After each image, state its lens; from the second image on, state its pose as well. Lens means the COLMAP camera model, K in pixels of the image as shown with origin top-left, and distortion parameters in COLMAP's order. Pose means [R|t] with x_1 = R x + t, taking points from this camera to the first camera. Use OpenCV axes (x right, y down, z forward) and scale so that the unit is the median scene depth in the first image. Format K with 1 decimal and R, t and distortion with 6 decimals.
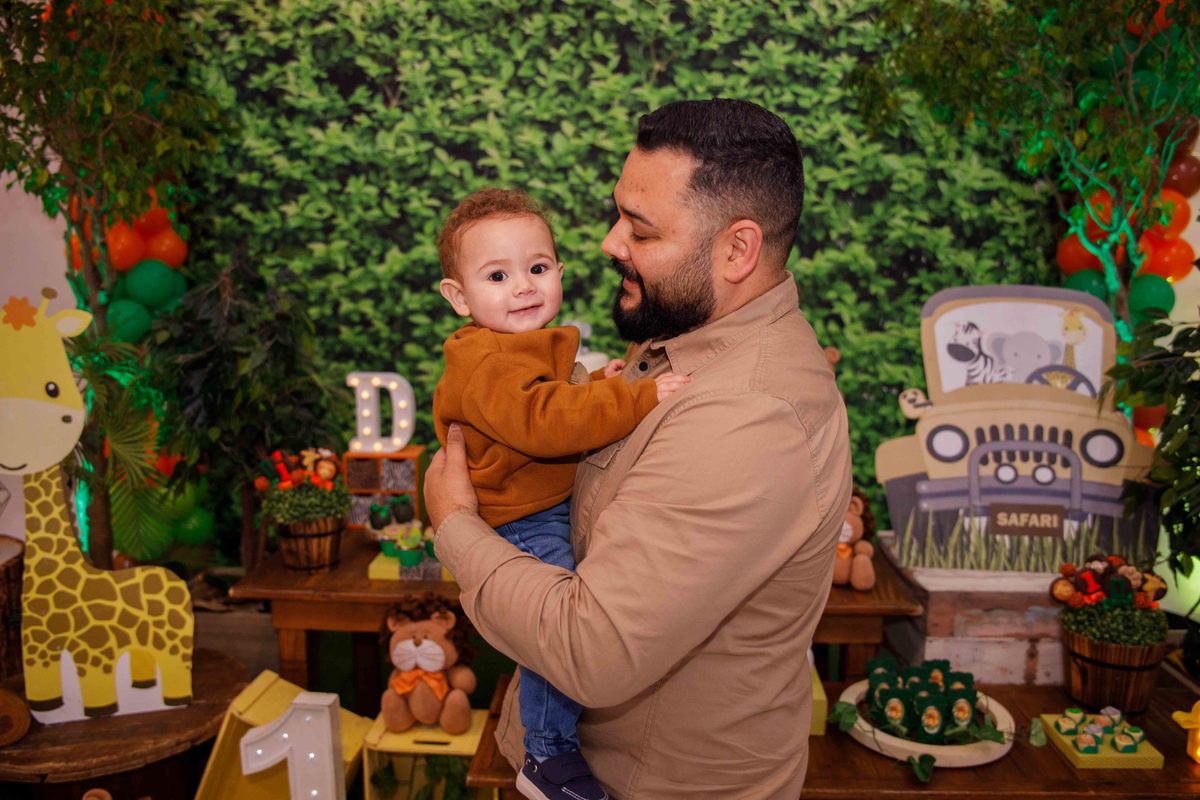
lens RADIAL K [[940.1, 0, 600.3], [0, 940.1, 402.2], [0, 0, 1]] dist [-0.101746, 0.085223]
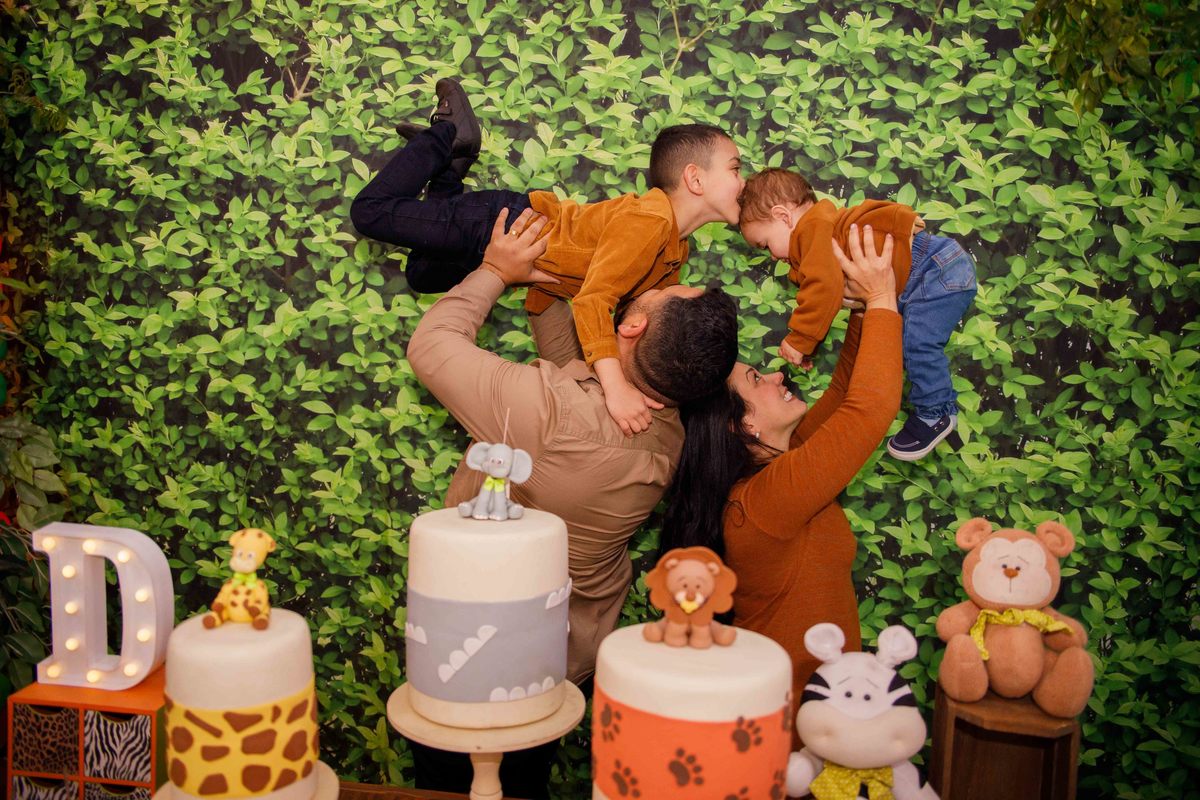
lens RADIAL K [[836.3, 0, 580.0], [0, 836.3, 388.3], [0, 0, 1]] dist [-0.123496, 0.096509]
pose [[0.998240, 0.040701, -0.043142, 0.023170], [-0.044740, 0.994257, -0.097217, -0.055079], [0.038937, 0.098976, 0.994328, 0.432266]]
